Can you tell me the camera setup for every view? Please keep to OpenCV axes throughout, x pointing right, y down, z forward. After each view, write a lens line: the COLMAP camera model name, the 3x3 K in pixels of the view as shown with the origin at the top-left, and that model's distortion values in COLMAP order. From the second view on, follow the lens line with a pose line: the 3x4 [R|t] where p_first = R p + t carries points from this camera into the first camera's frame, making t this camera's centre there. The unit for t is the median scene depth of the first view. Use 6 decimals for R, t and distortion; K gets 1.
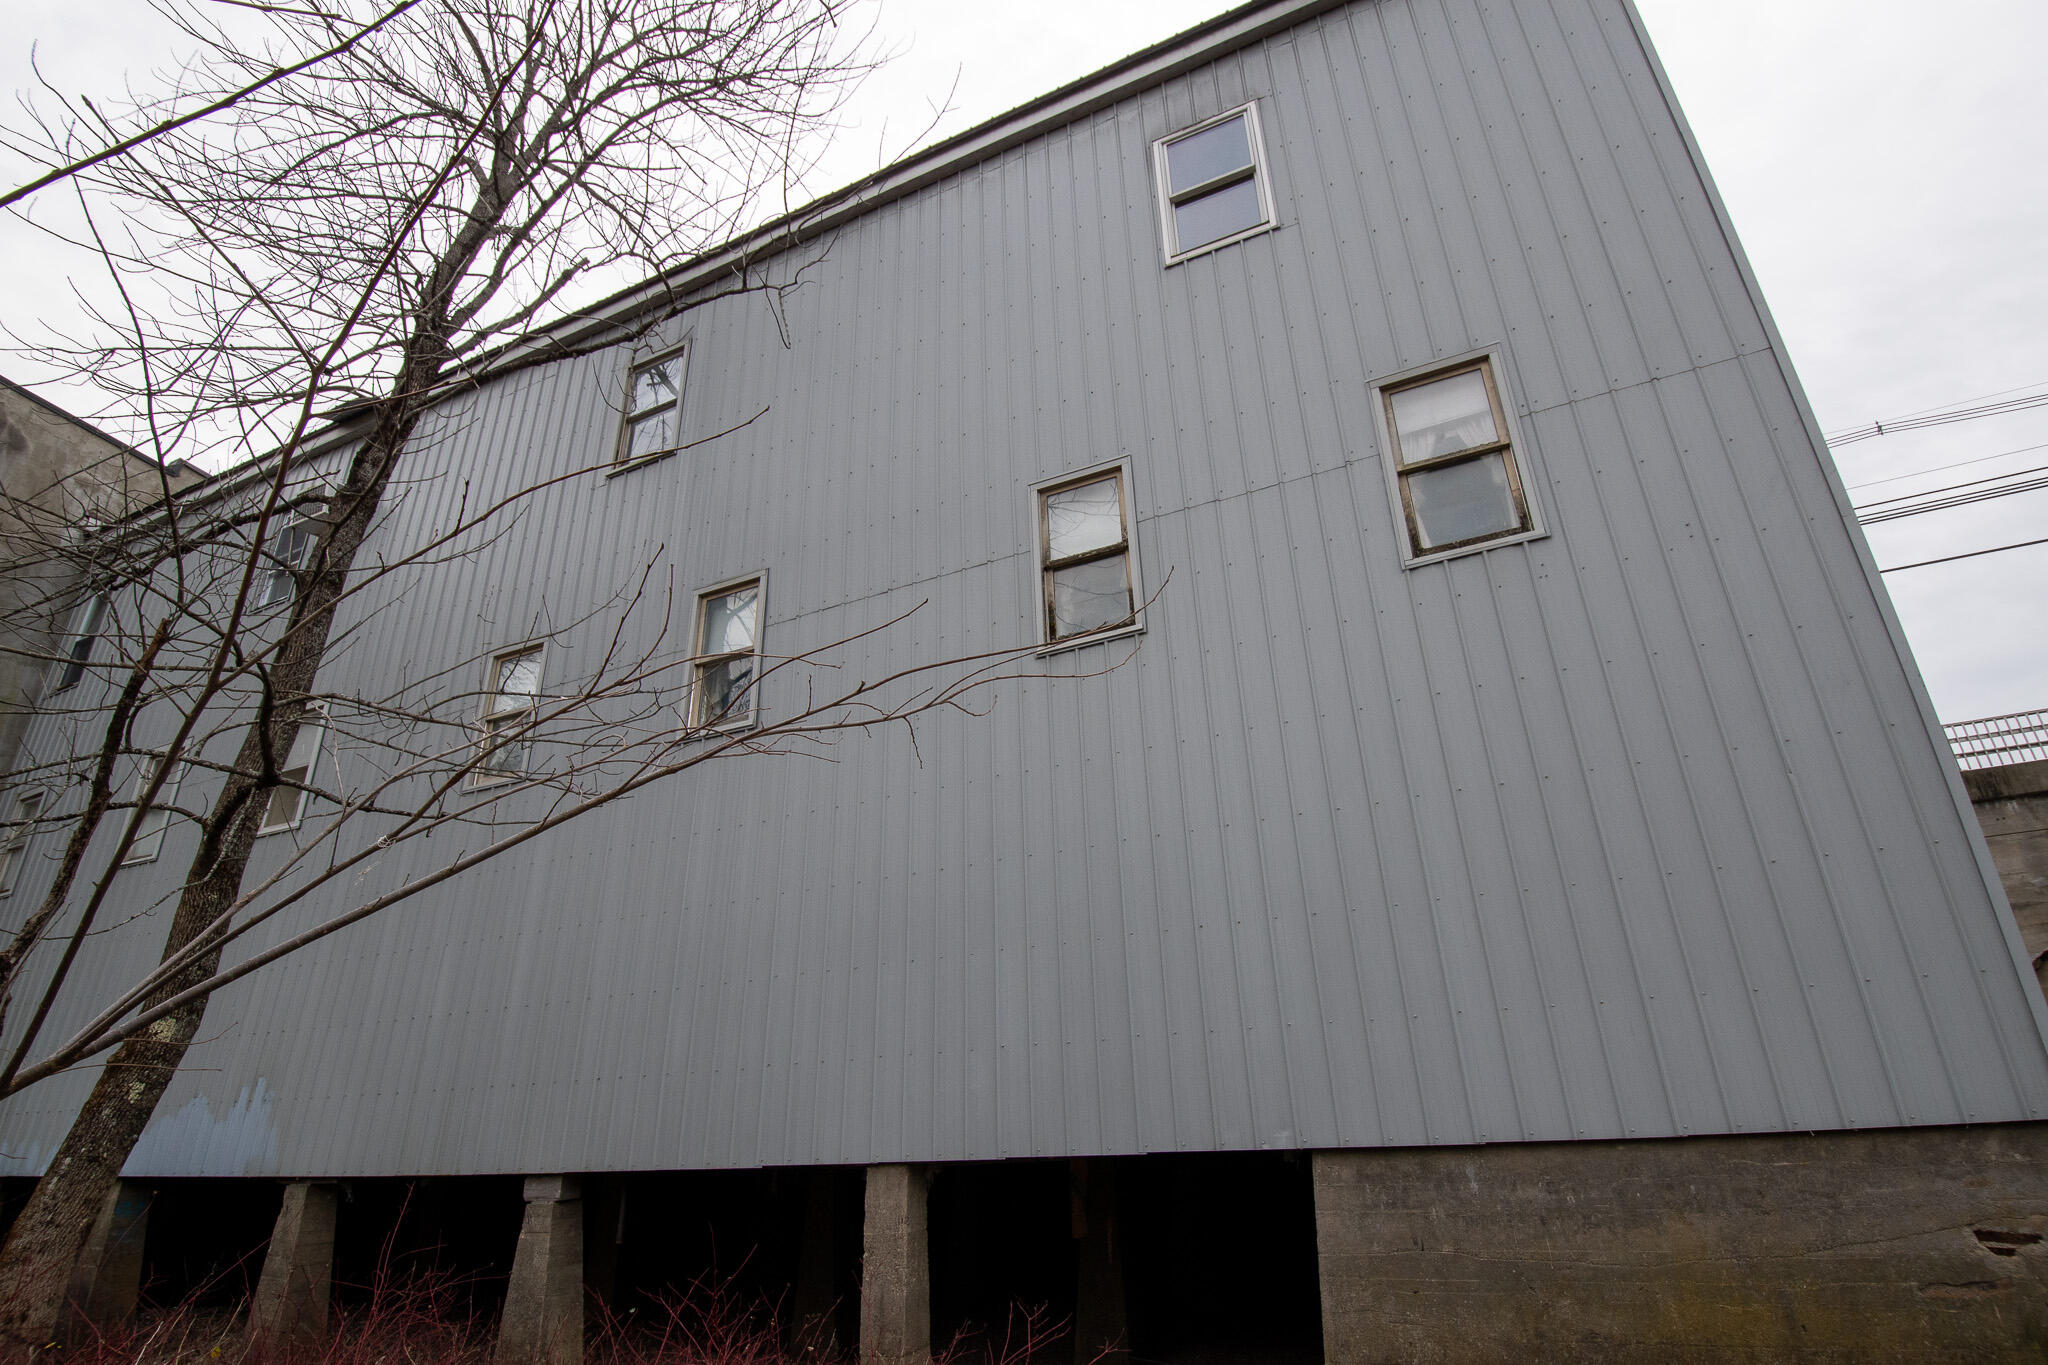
lens RADIAL K [[1008.0, 0, 1038.3], [0, 1008.0, 690.0], [0, 0, 1]] dist [0.021519, -0.027607]
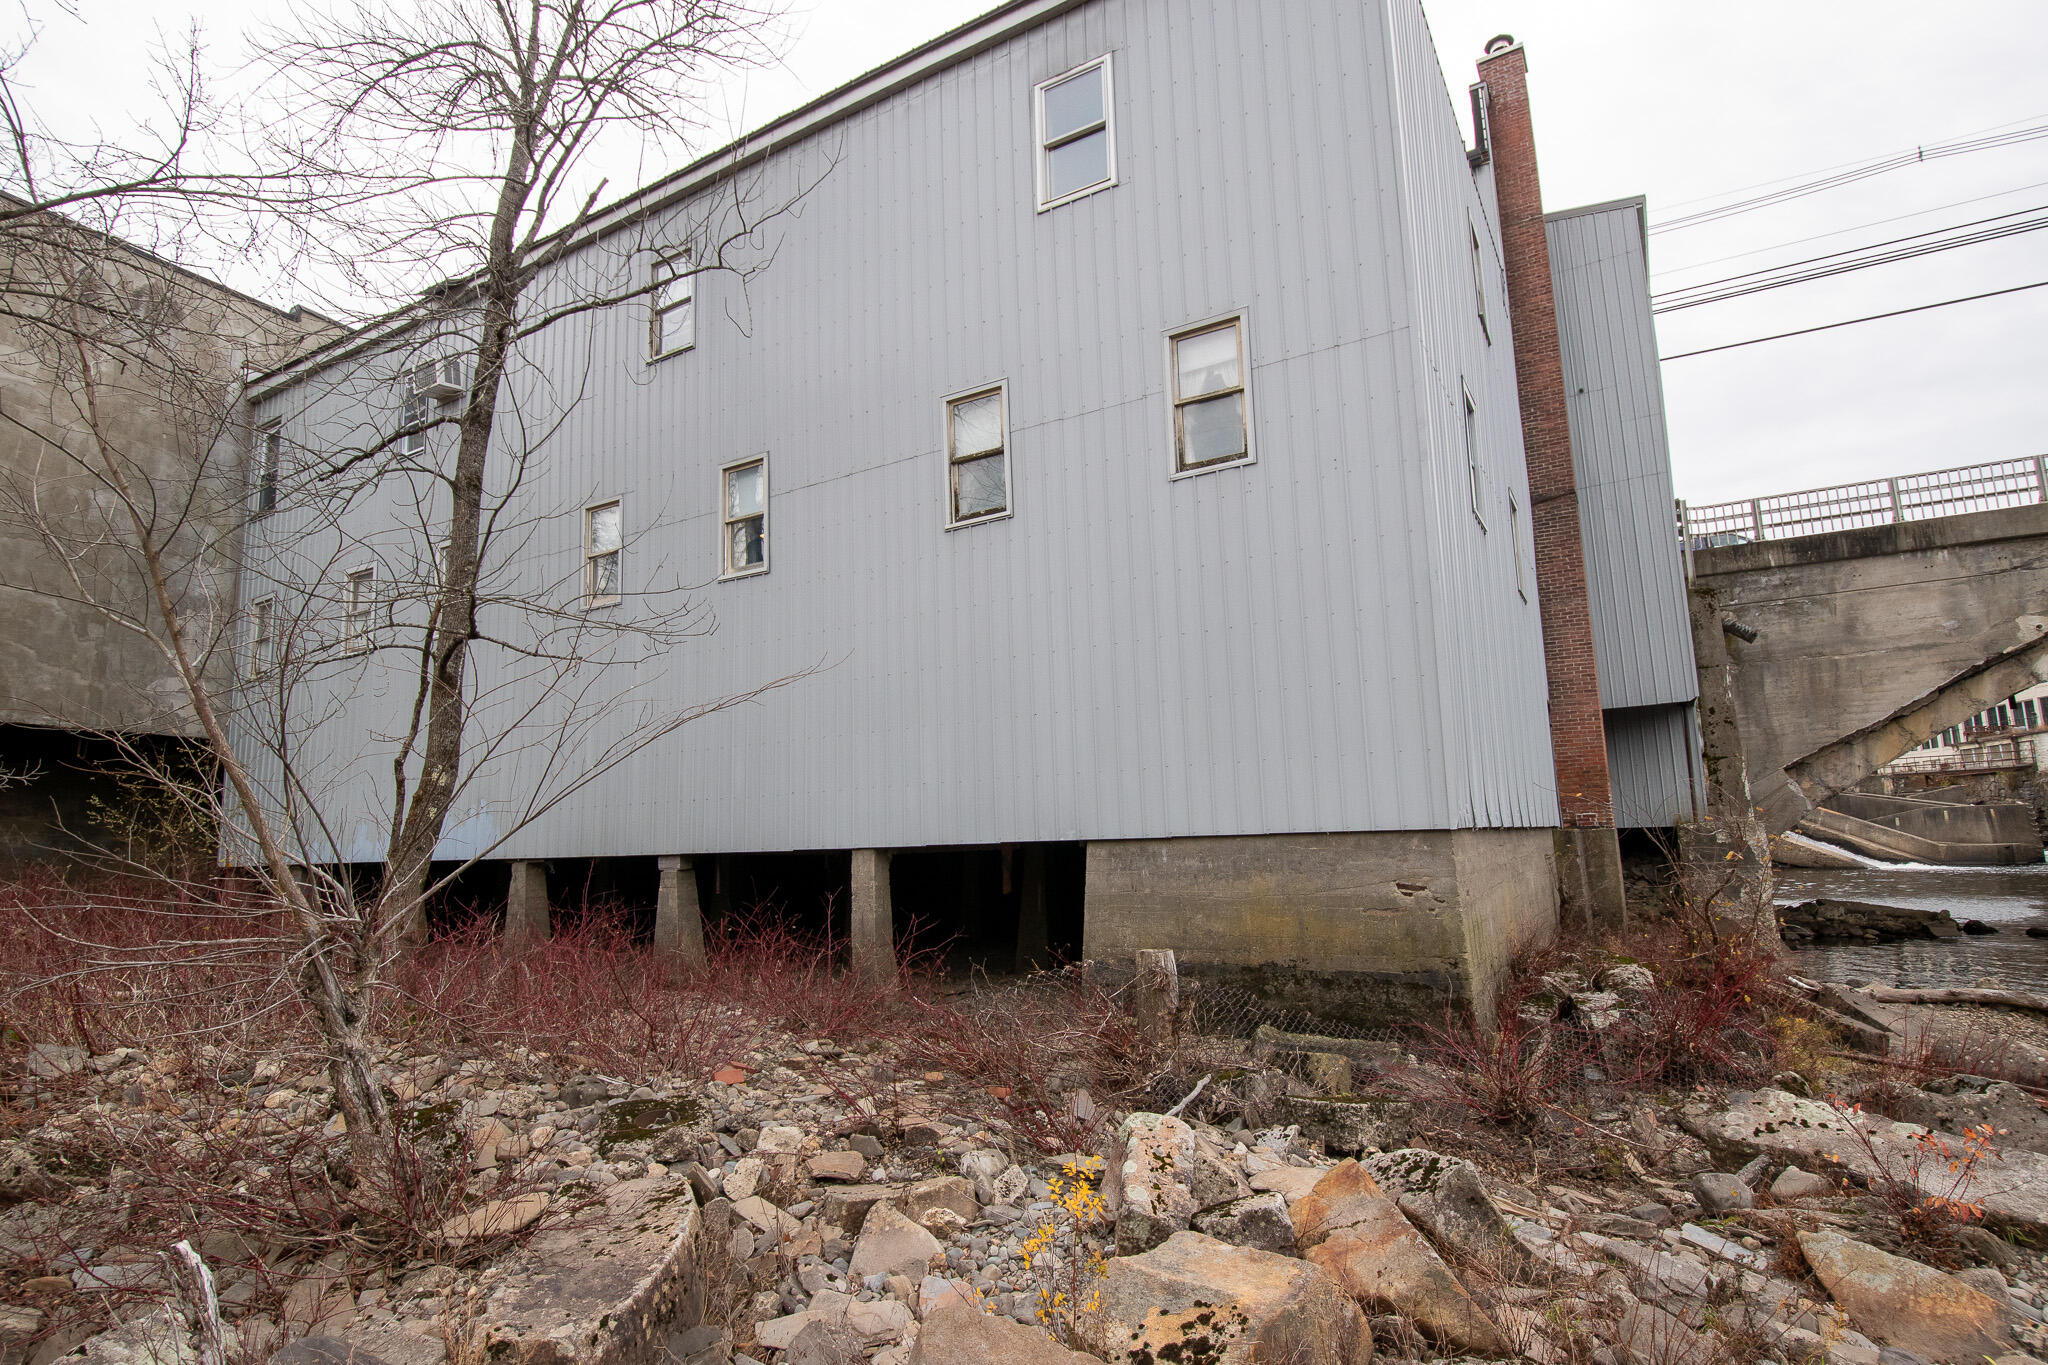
lens RADIAL K [[1021.0, 0, 1036.9], [0, 1021.0, 695.1], [0, 0, 1]] dist [0.022317, -0.026401]
pose [[0.995833, -0.011749, -0.090432, 0.293033], [0.036320, 0.960720, 0.275132, -0.231671], [0.083647, -0.277270, 0.957144, -0.527121]]
